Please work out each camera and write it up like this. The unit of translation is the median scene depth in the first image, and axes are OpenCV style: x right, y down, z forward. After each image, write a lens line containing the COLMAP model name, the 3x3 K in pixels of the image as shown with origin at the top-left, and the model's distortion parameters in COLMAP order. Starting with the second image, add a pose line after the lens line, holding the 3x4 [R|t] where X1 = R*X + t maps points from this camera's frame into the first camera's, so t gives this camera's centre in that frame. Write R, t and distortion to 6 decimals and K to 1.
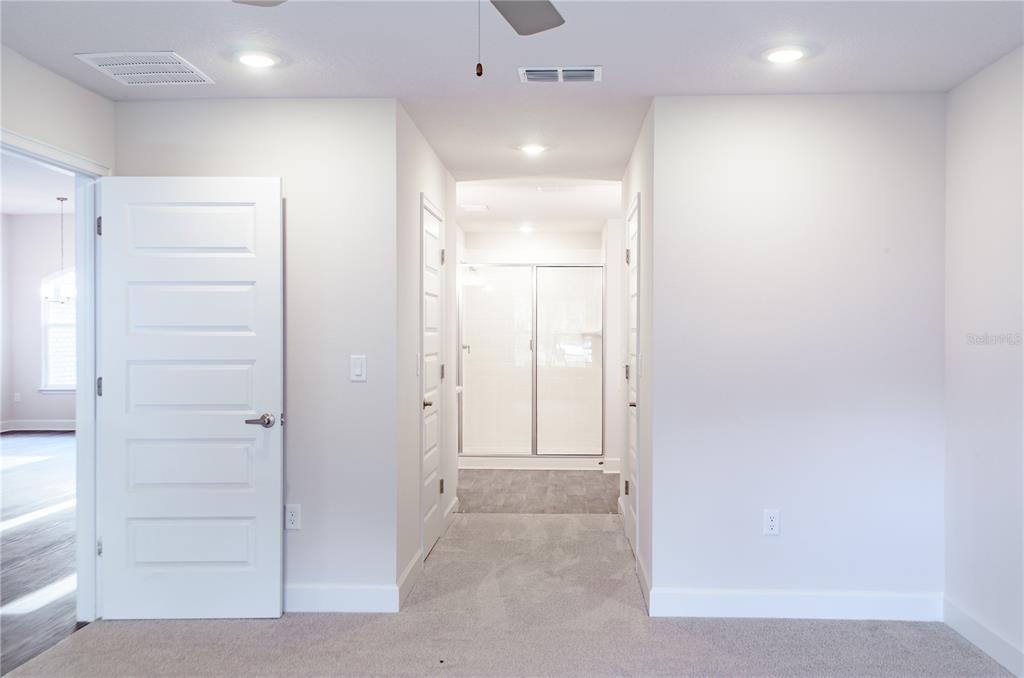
lens RADIAL K [[851.8, 0, 512.0], [0, 851.8, 339.0], [0, 0, 1]] dist [0.055682, -0.066818]
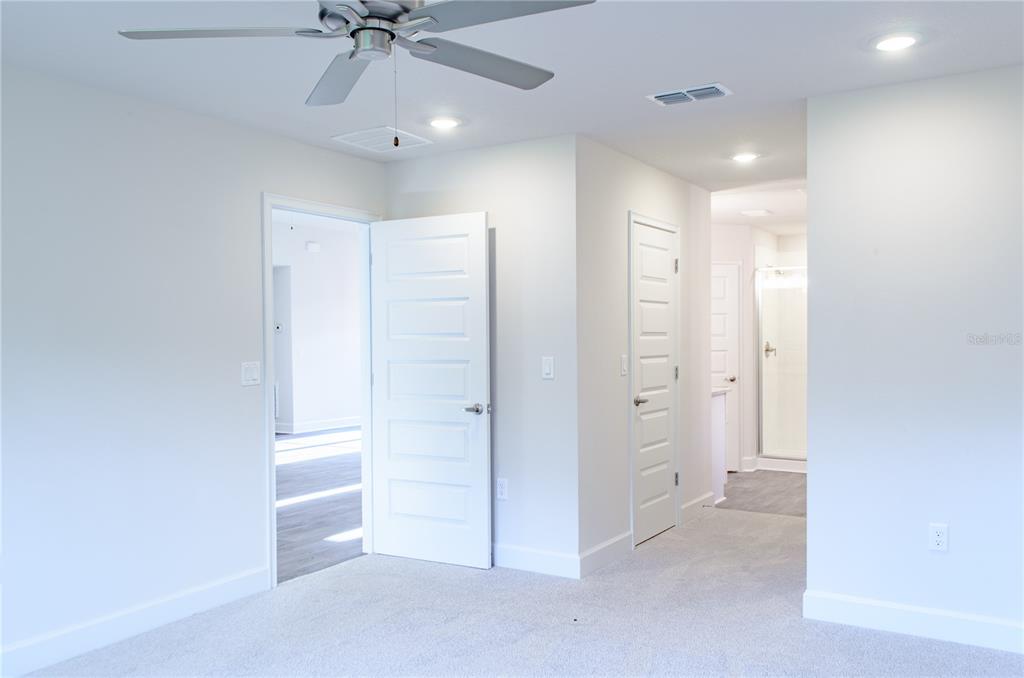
lens RADIAL K [[828.6, 0, 511.8], [0, 828.6, 351.5], [0, 0, 1]] dist [0.069680, -0.064762]
pose [[0.870458, 0.000034, -0.492242, 0.345303], [0.005405, 0.999939, 0.009627, 0.000555], [0.492213, -0.011041, 0.870405, -0.020625]]
